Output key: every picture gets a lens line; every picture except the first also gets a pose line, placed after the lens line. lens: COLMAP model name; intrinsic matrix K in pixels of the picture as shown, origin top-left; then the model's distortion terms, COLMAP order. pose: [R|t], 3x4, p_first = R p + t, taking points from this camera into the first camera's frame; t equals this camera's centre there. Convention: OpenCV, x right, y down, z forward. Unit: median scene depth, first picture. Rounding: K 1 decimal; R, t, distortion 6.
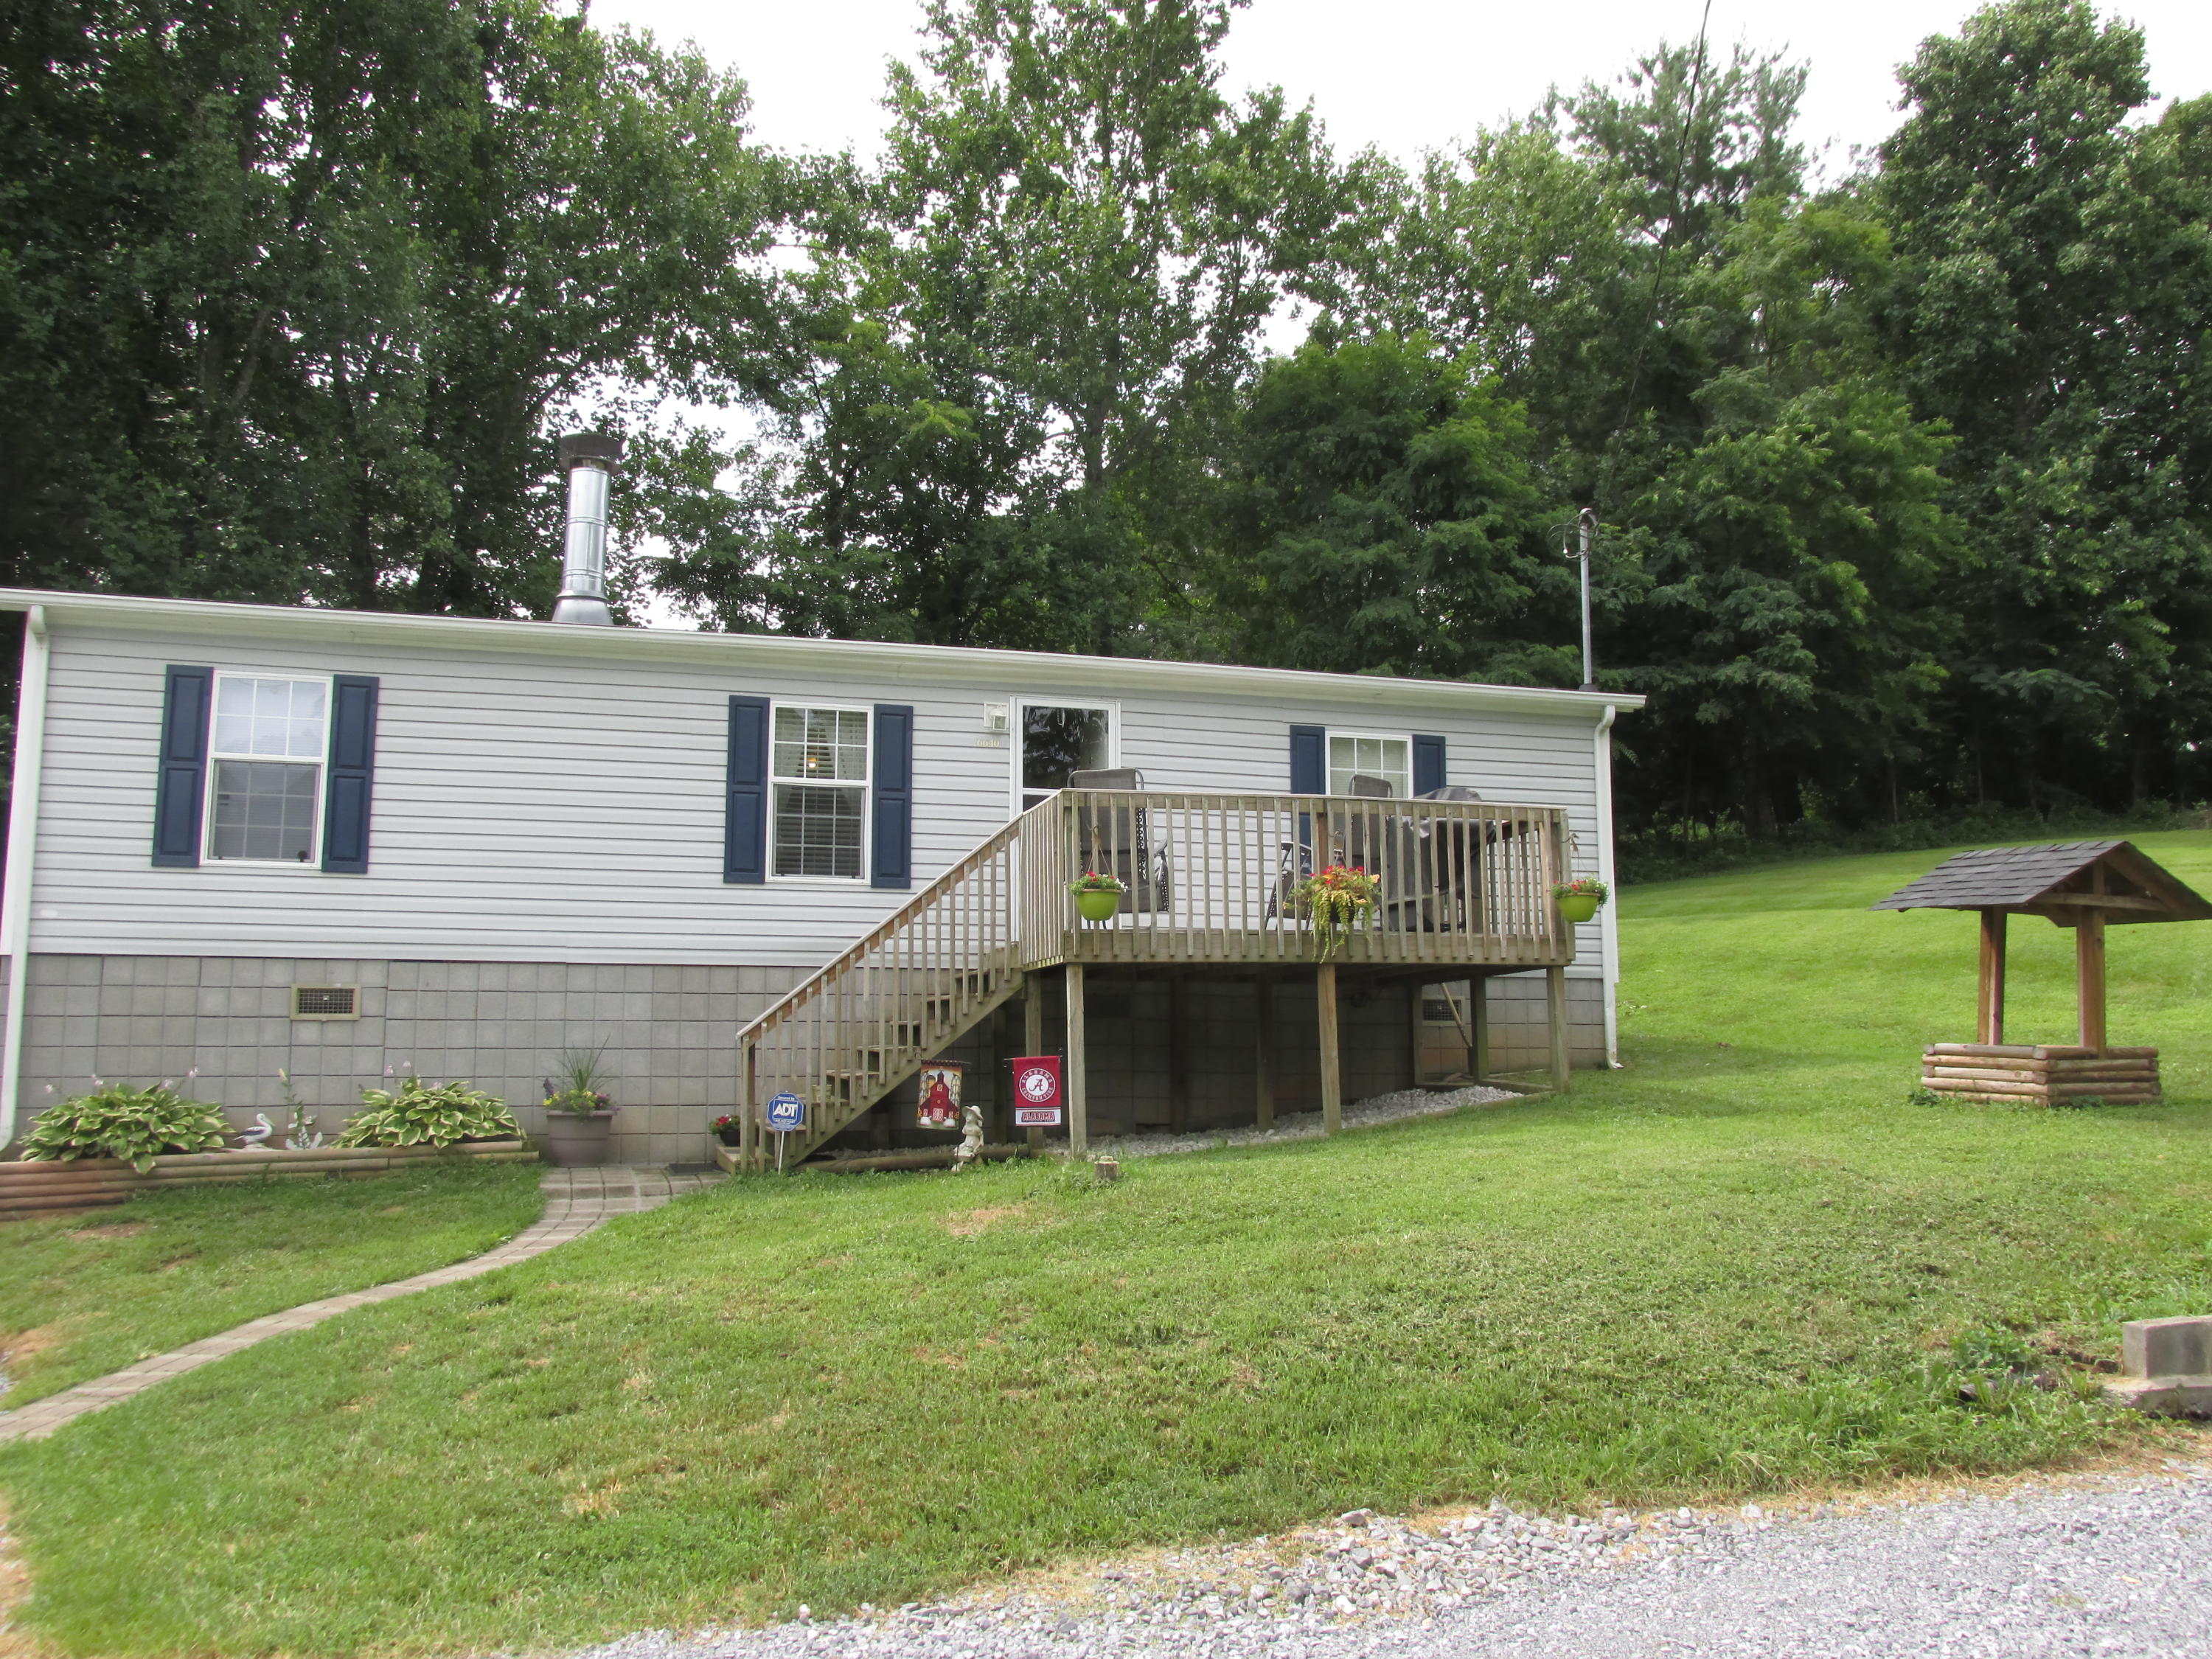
lens RADIAL K [[1830.6, 0, 1112.0], [0, 1830.6, 838.8], [0, 0, 1]] dist [-0.057971, 0.028608]
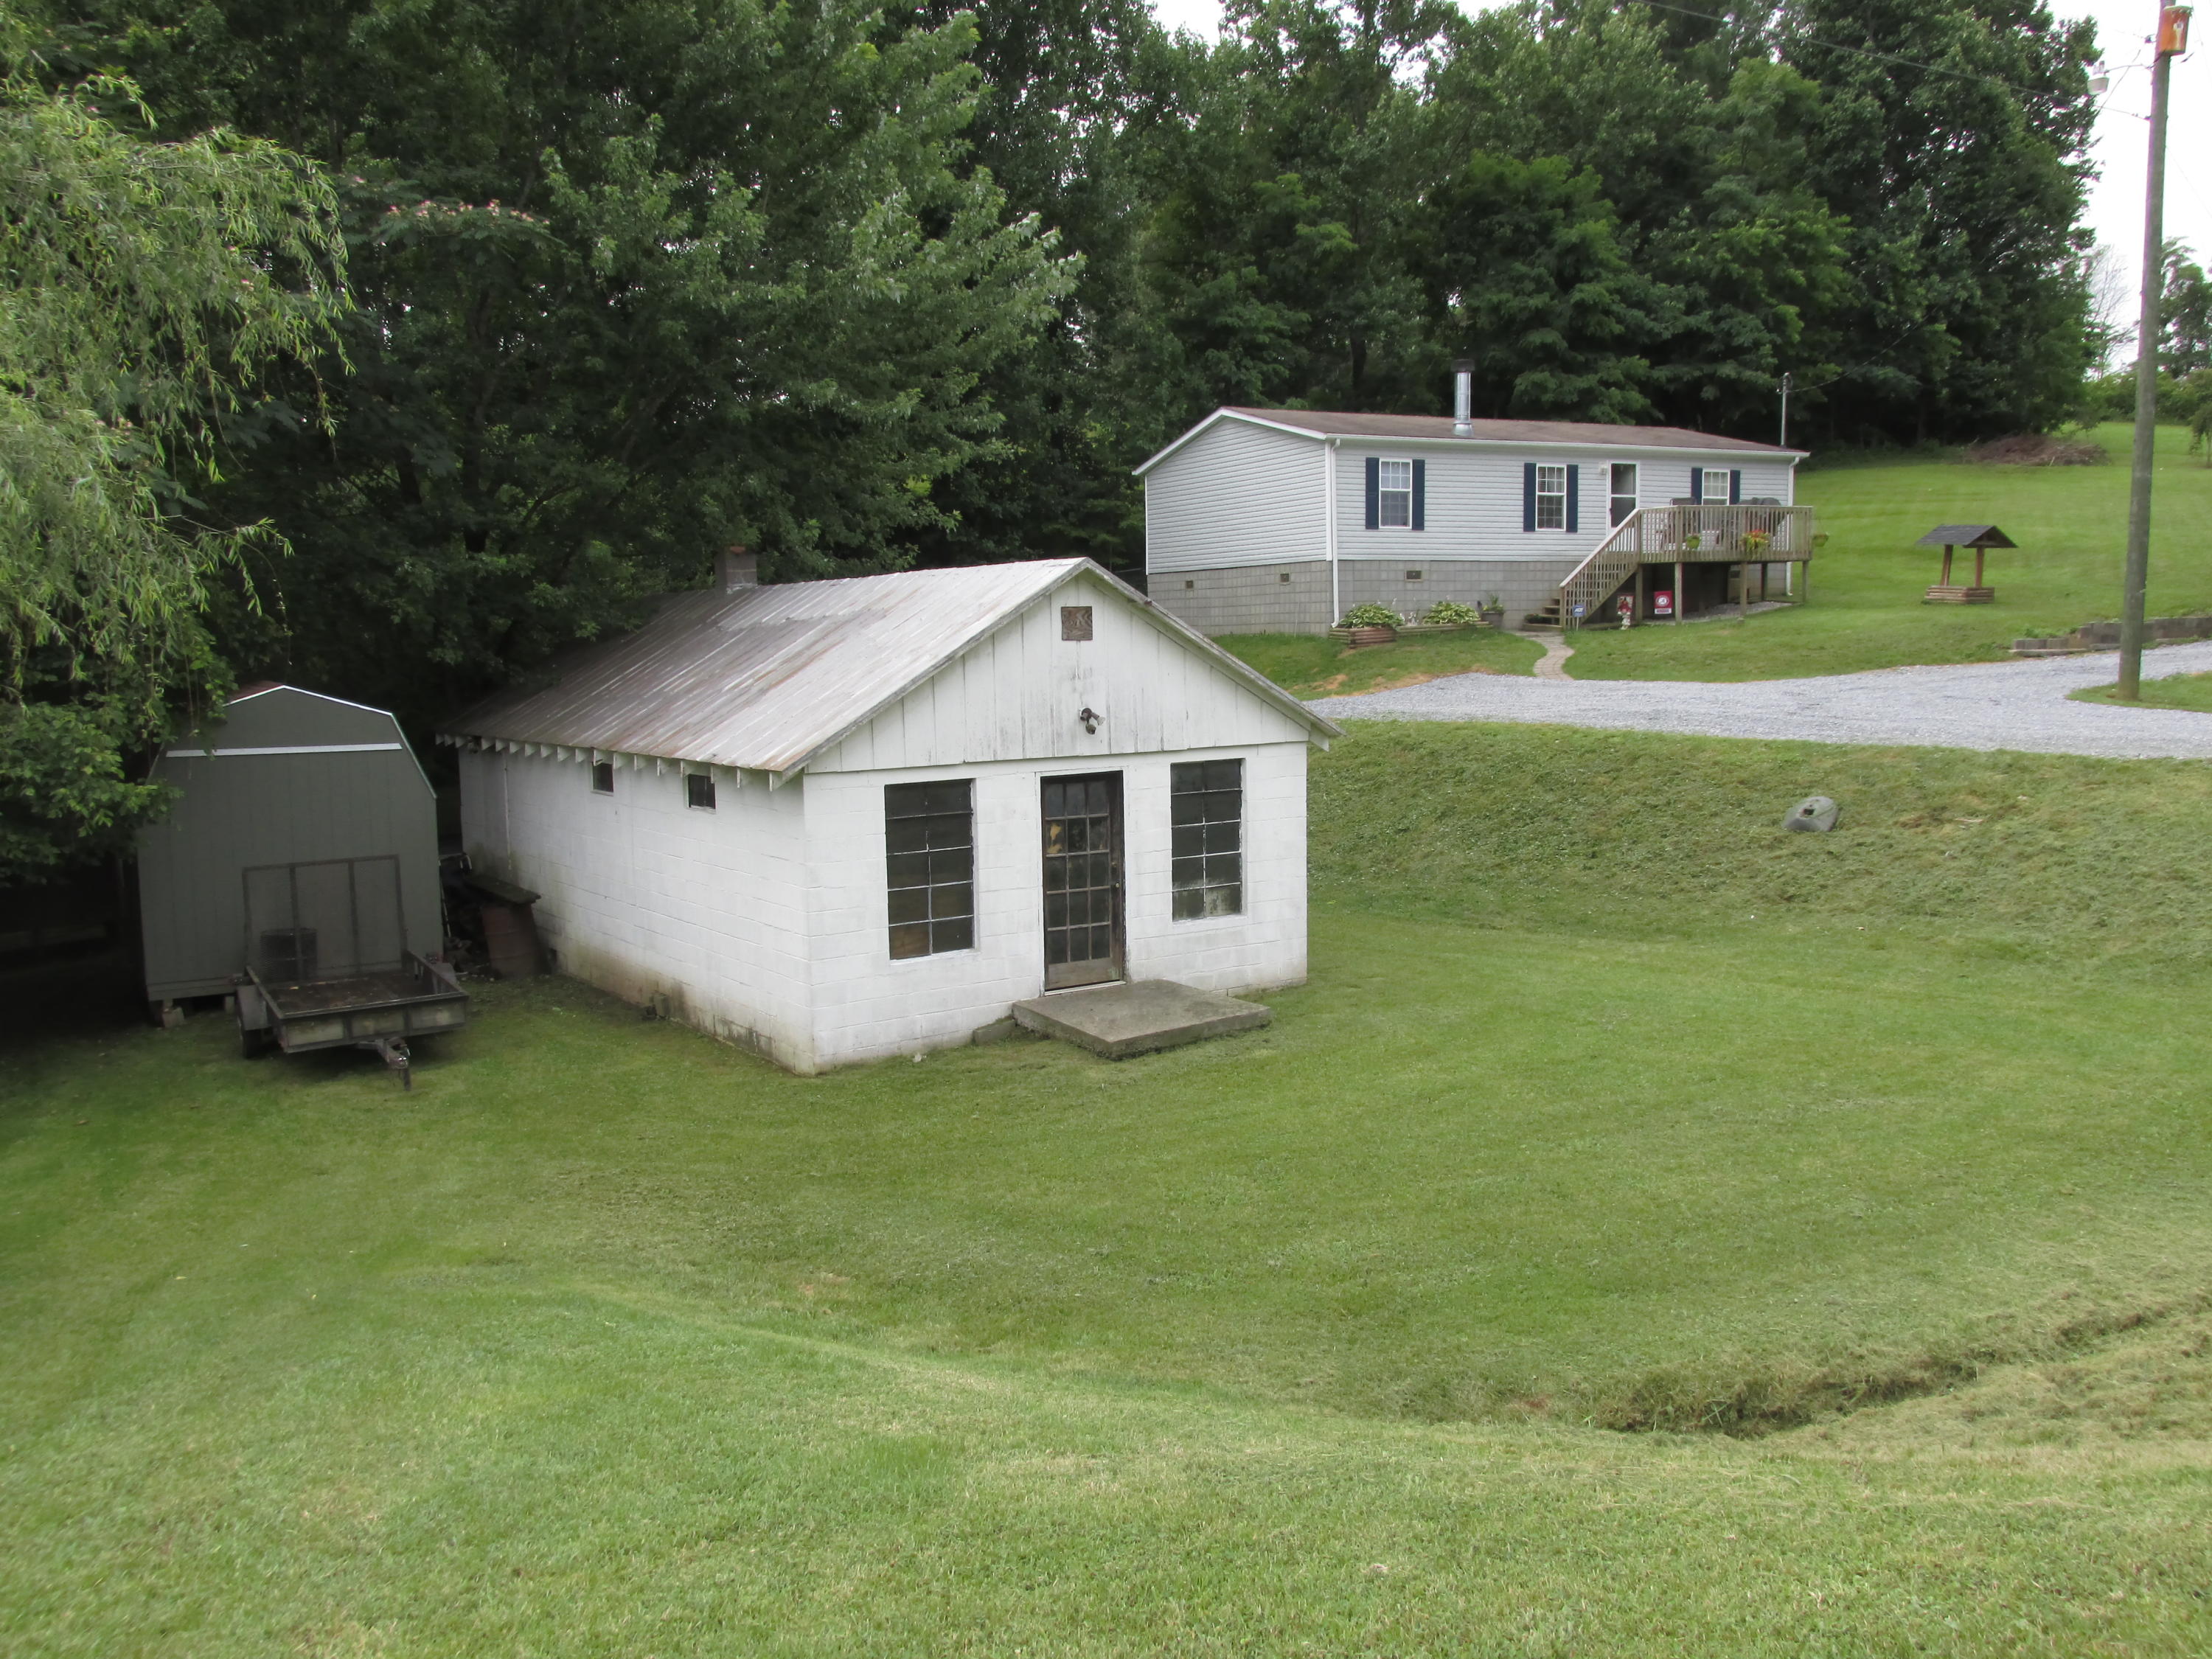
lens RADIAL K [[1830.6, 0, 1101.5], [0, 1830.6, 827.1], [0, 0, 1]] dist [-0.057971, 0.028608]
pose [[0.988825, -0.032195, 0.145566, -1.250148], [-0.004641, 0.969283, 0.245902, -0.216317], [-0.149012, -0.243830, 0.958302, -1.670285]]
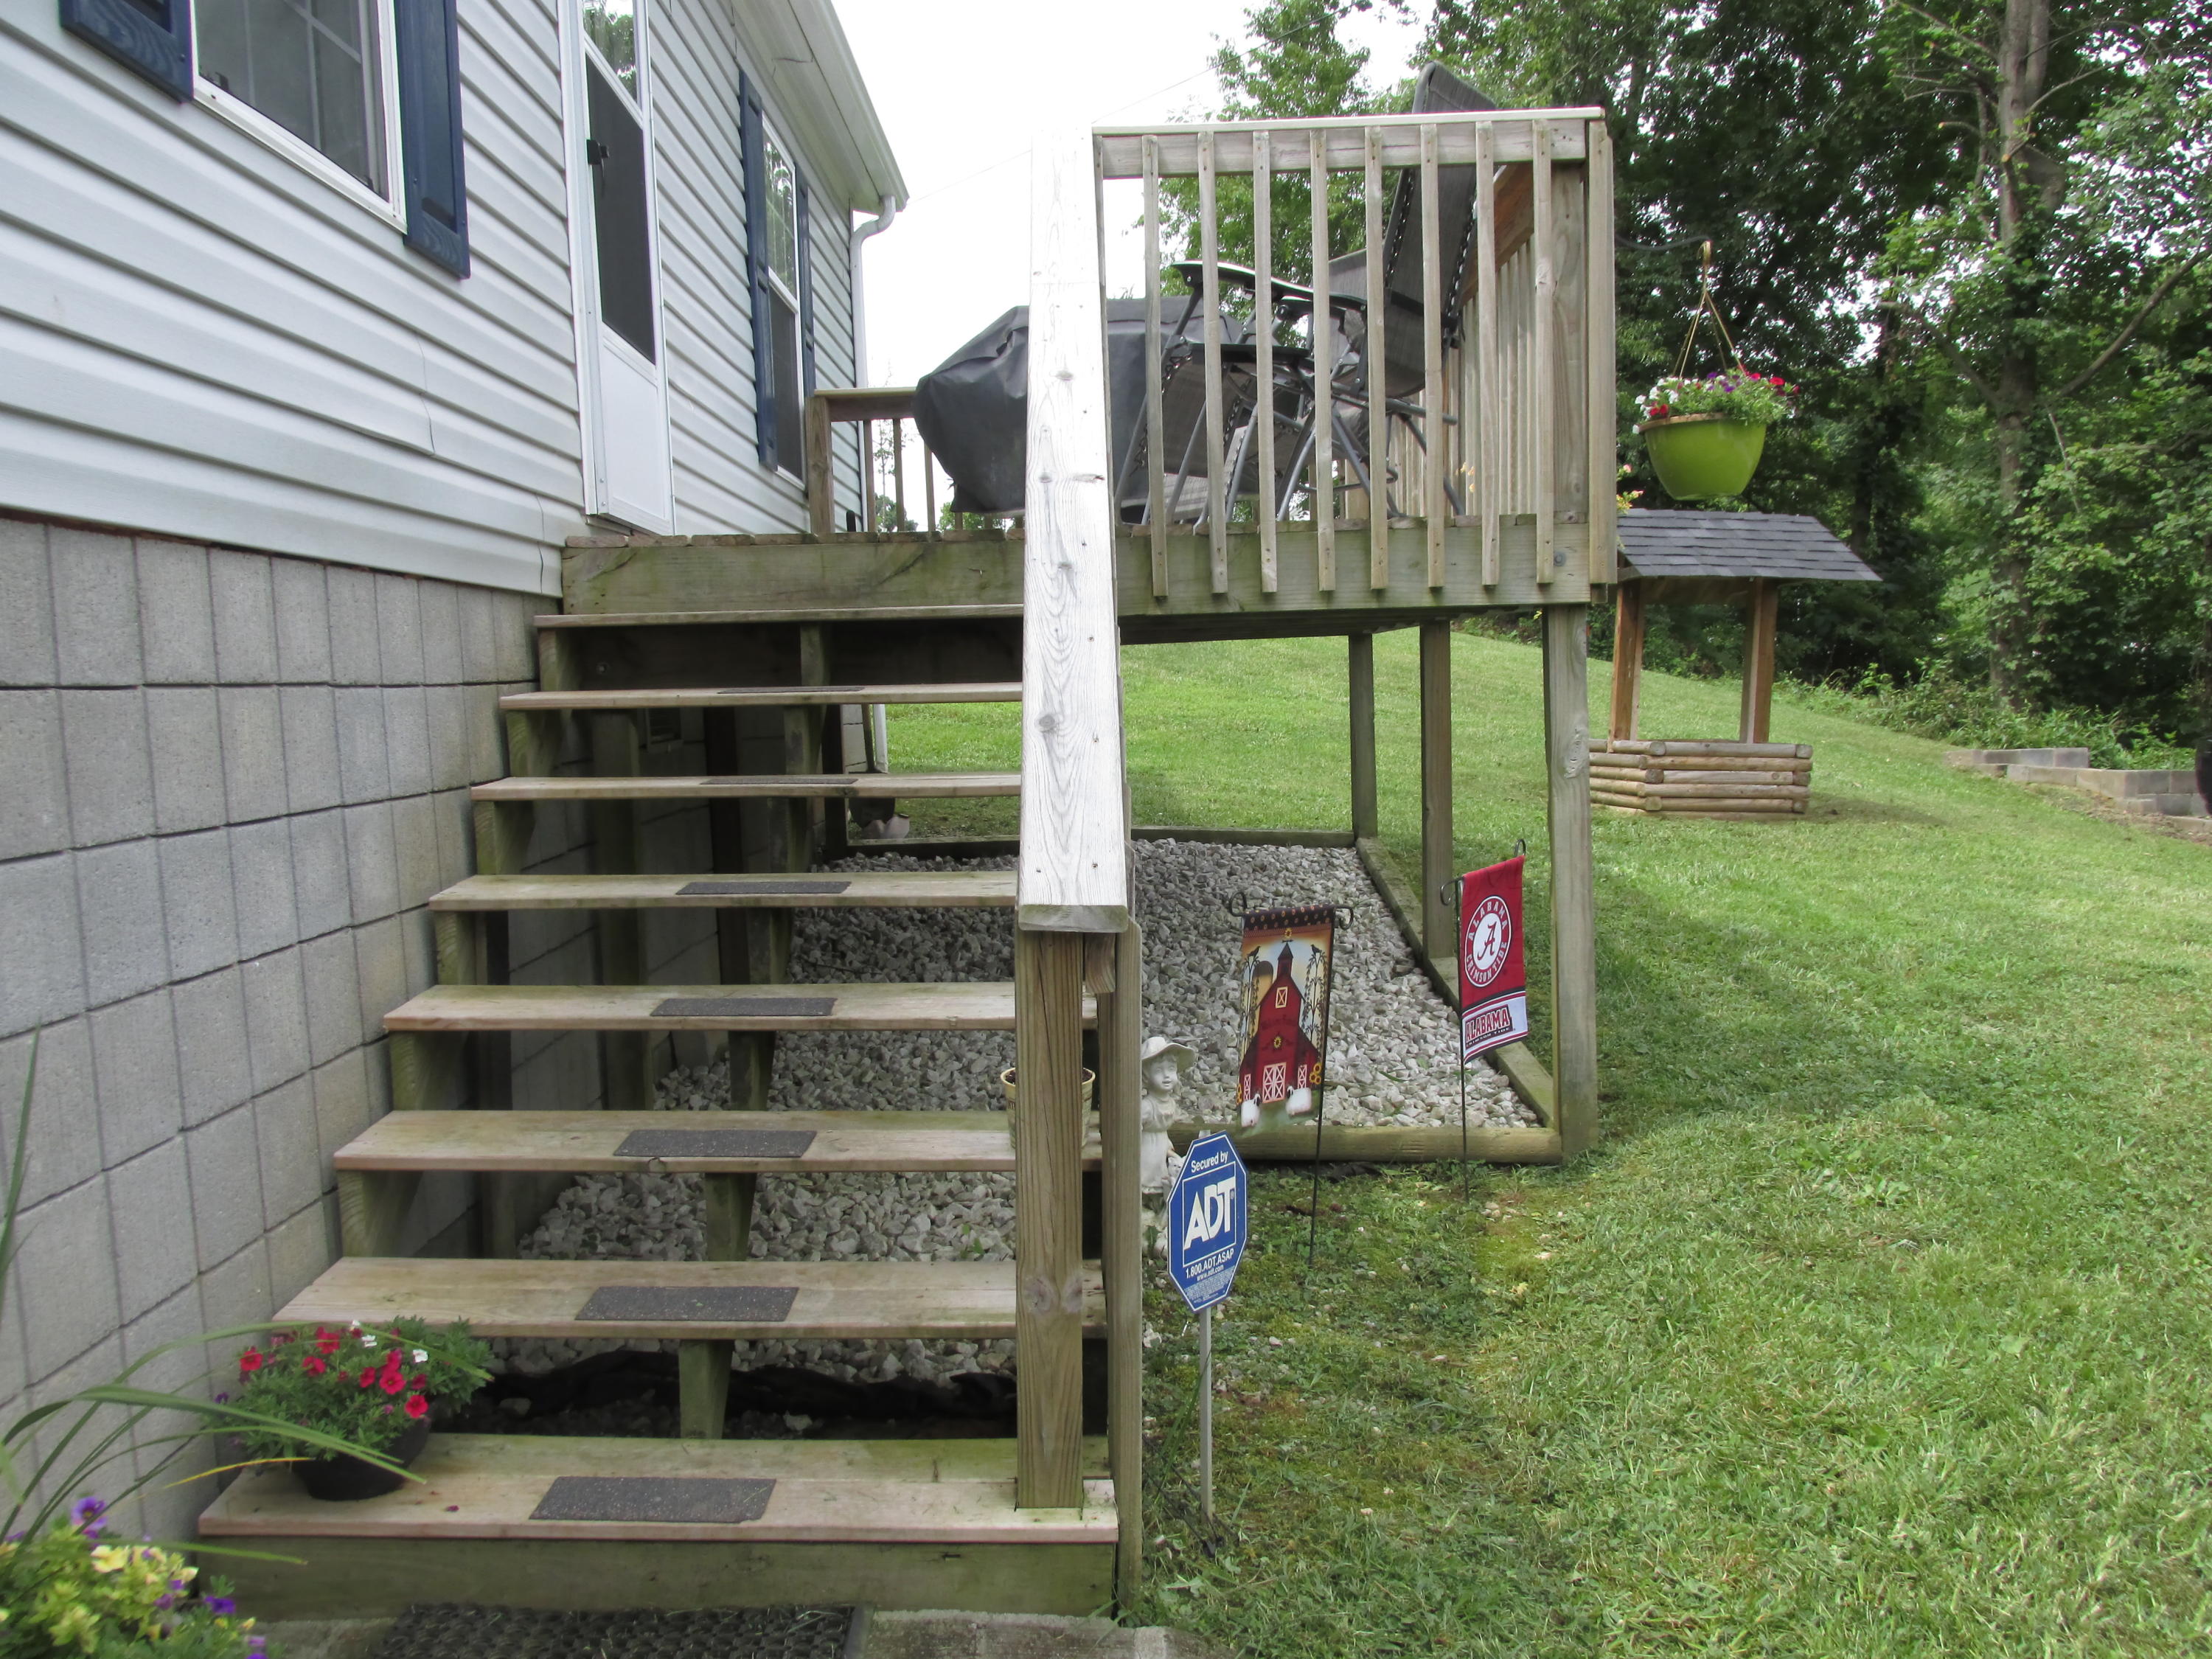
lens RADIAL K [[1830.6, 0, 1107.8], [0, 1830.6, 834.1], [0, 0, 1]] dist [-0.057971, 0.028608]
pose [[0.269820, -0.084447, 0.959201, -0.345056], [-0.092608, 0.989253, 0.113143, 0.068529], [-0.958447, -0.119358, 0.259100, 0.839568]]
